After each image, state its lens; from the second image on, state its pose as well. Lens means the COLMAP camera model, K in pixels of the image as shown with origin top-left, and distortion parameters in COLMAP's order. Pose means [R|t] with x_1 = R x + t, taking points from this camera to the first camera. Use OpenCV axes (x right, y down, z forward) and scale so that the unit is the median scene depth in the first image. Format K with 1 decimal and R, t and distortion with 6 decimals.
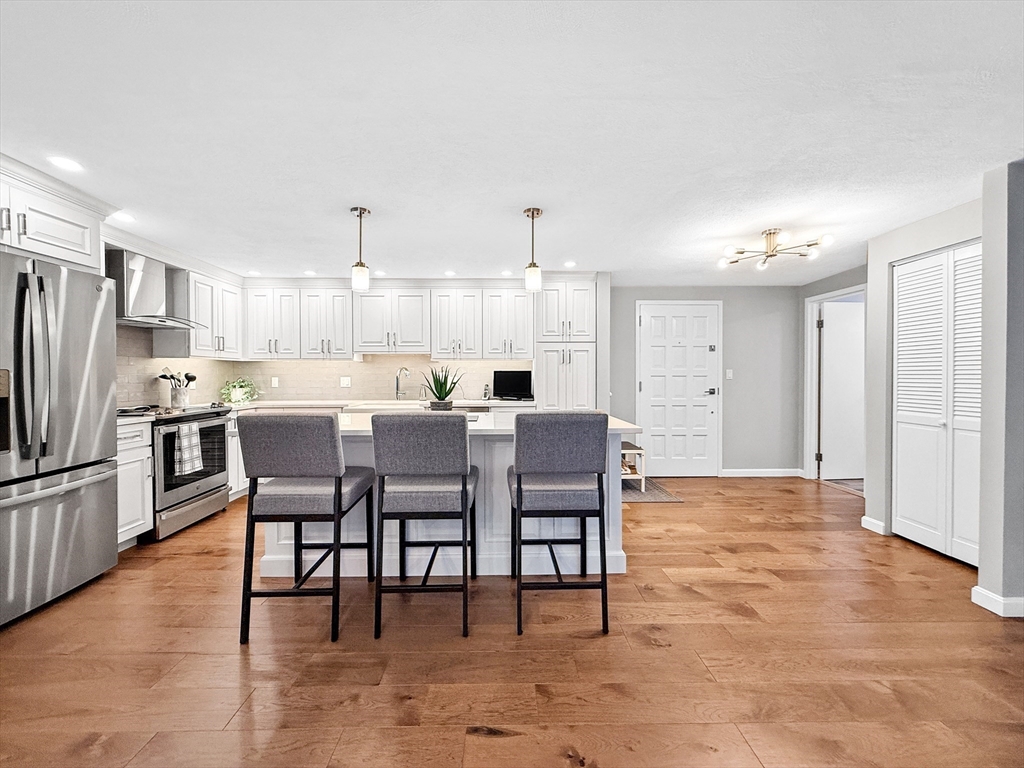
lens RADIAL K [[408.3, 0, 510.1], [0, 408.3, 380.8], [0, 0, 1]] dist [-0.001594, -0.000074]
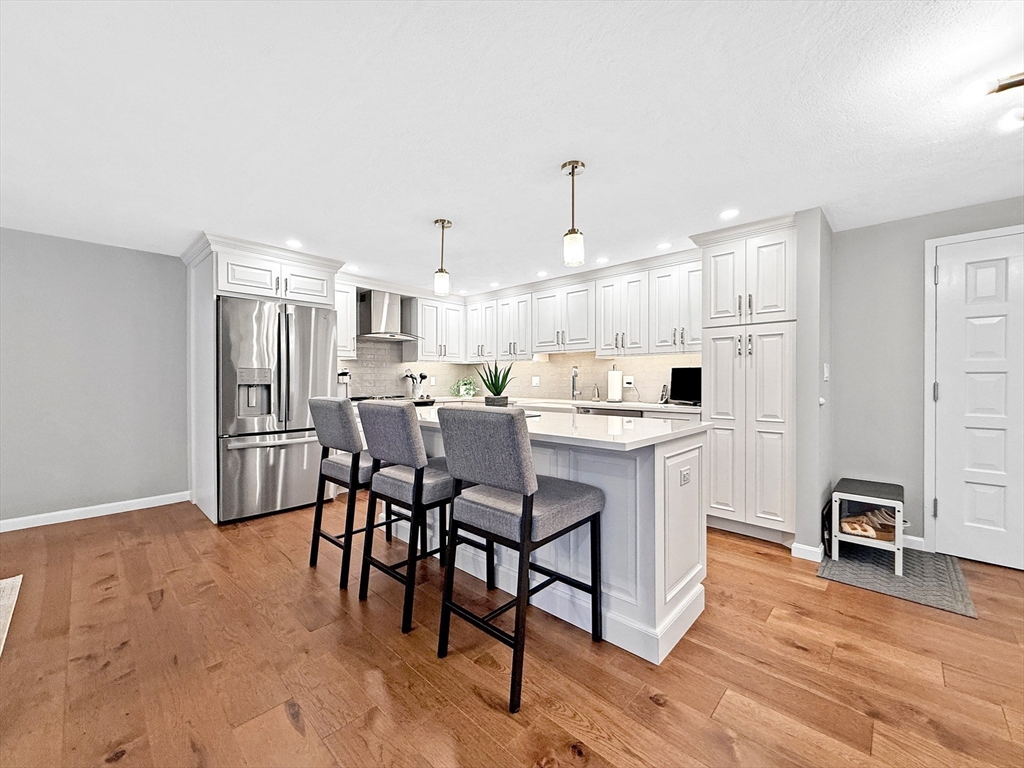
lens RADIAL K [[410.1, 0, 506.7], [0, 410.1, 383.0], [0, 0, 1]] dist [-0.000313, 0.000005]
pose [[0.711975, 0.006745, -0.702172, 0.387424], [-0.011618, 0.999930, -0.002174, 0.013863], [0.702109, 0.009706, 0.712004, 0.239281]]
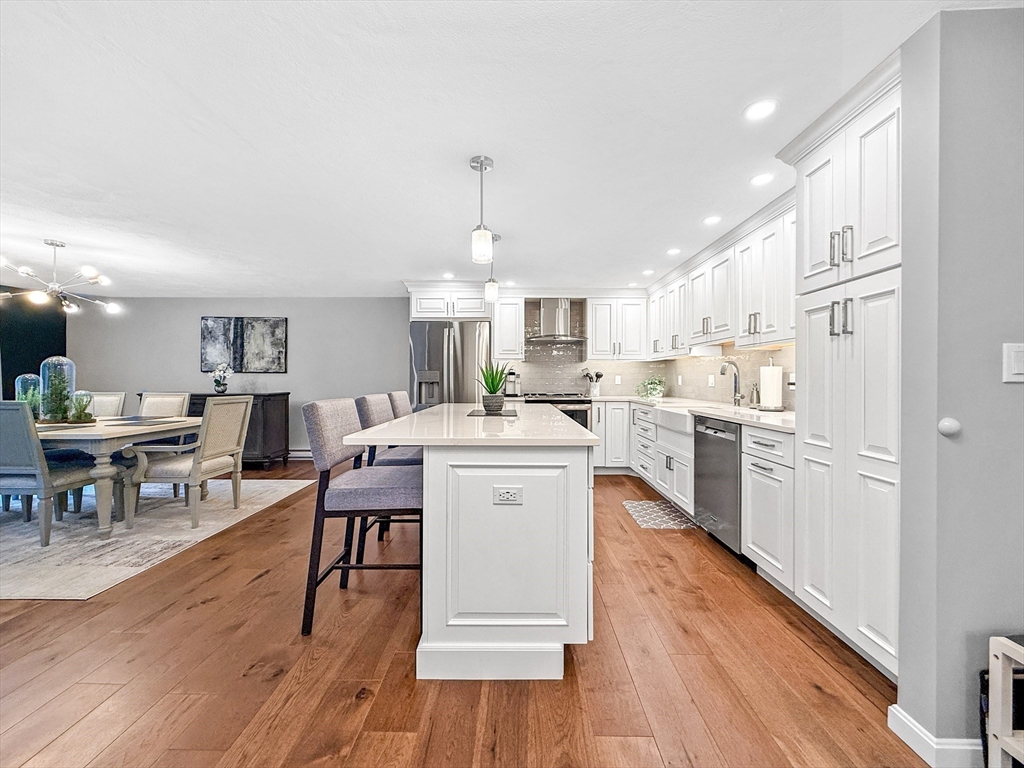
lens RADIAL K [[408.3, 0, 510.1], [0, 408.3, 380.8], [0, 0, 1]] dist [-0.001594, -0.000074]
pose [[-0.027684, 0.007435, -0.999589, 0.613724], [-0.015222, 0.999853, 0.007859, 0.003720], [0.999501, 0.015433, -0.027566, 0.782557]]
